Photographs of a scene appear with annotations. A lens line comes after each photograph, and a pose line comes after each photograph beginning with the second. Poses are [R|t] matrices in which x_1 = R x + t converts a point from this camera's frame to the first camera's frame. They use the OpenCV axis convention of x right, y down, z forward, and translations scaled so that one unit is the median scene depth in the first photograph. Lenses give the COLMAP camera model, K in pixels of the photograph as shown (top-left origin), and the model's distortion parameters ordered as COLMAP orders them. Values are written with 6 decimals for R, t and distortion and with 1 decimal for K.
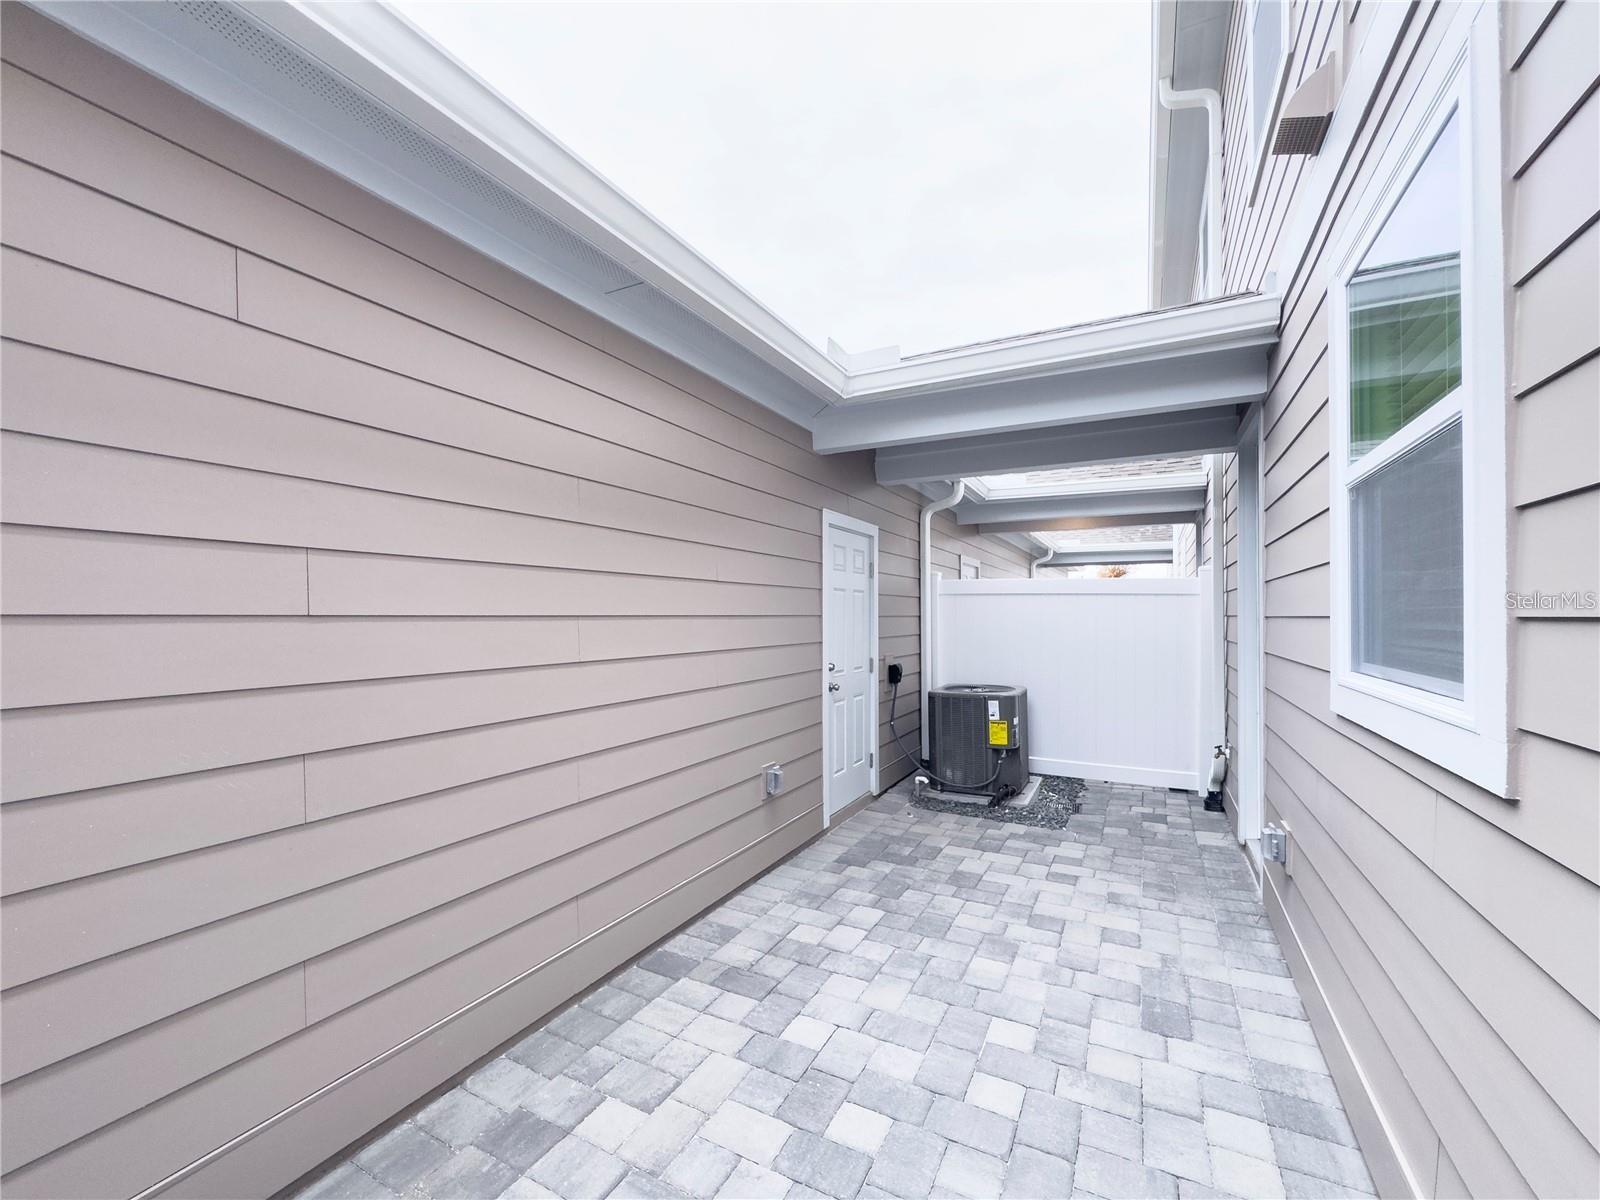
lens RADIAL K [[653.6, 0, 800.0], [0, 653.6, 600.0], [0, 0, 1]] dist [-0.000418, -0.000082]
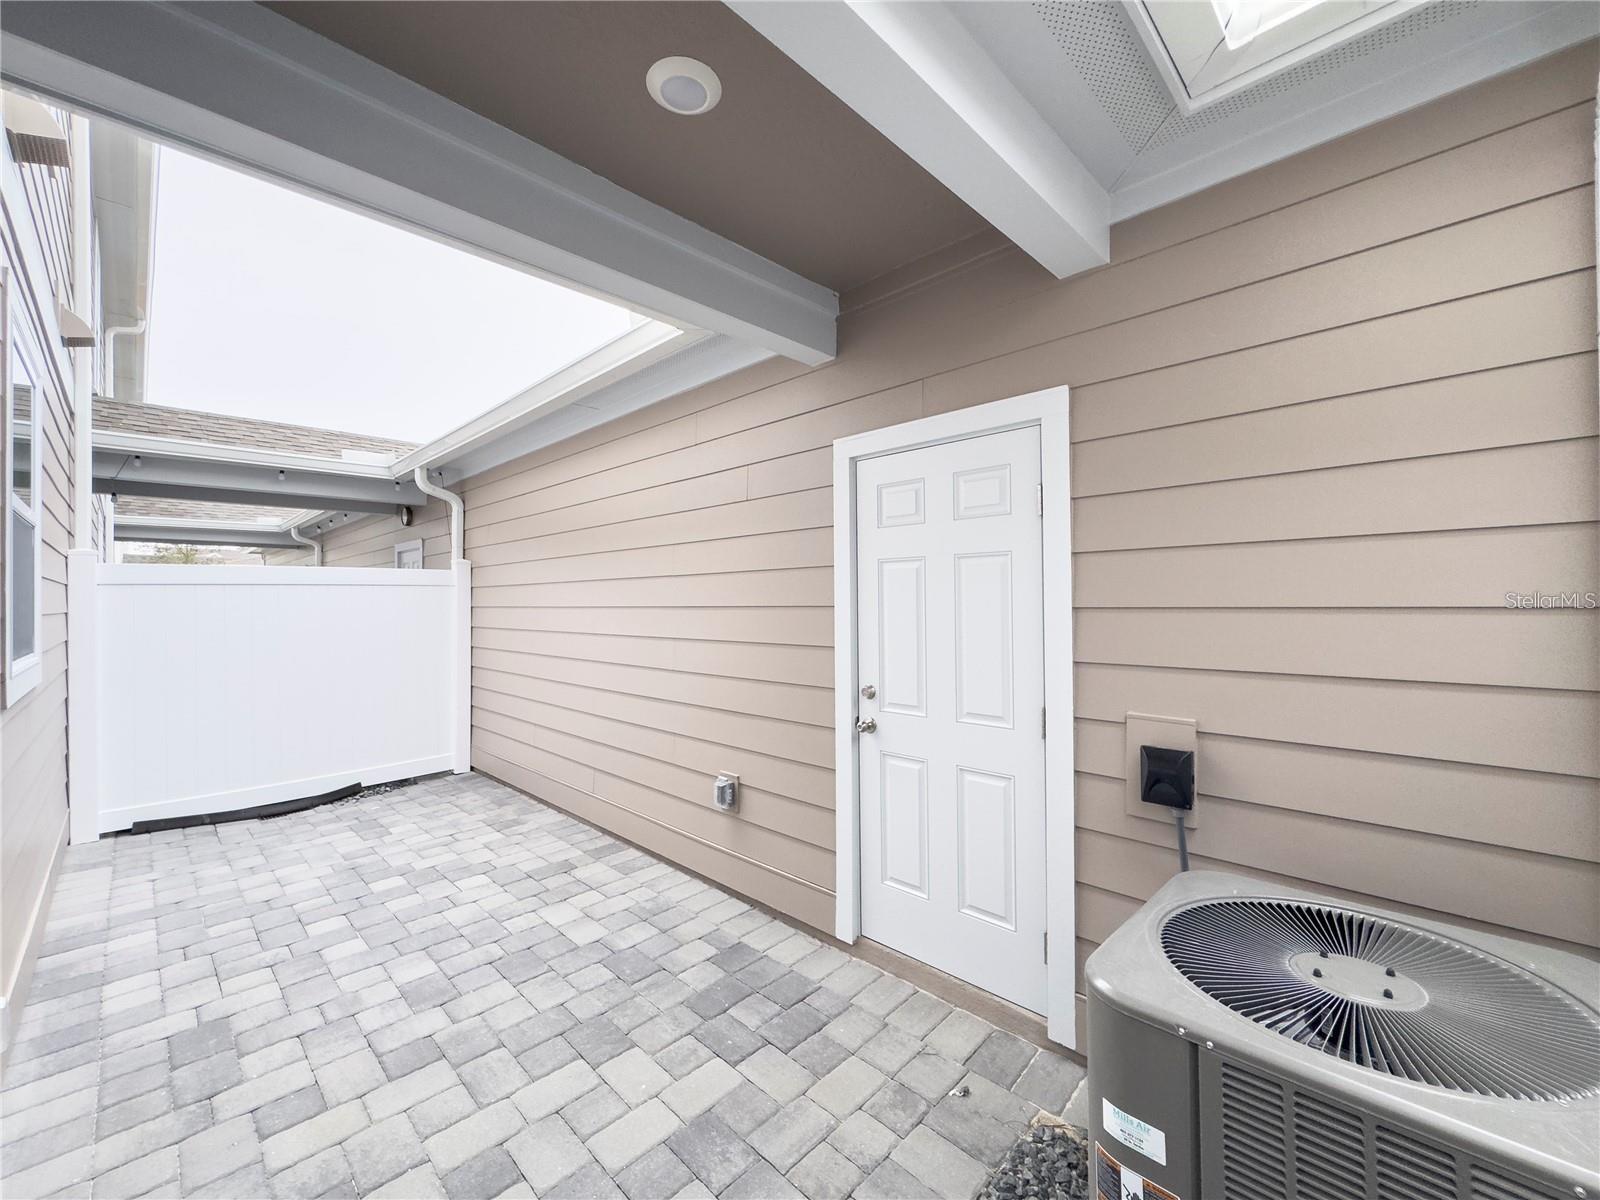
lens RADIAL K [[651.8, 0, 800.0], [0, 651.8, 600.0], [0, 0, 1]] dist [-0.001565, -0.000380]
pose [[-0.285101, -0.003286, -0.958492, 0.955461], [0.028992, 0.999507, -0.012050, 0.035052], [0.958059, -0.031224, -0.284865, 1.666002]]
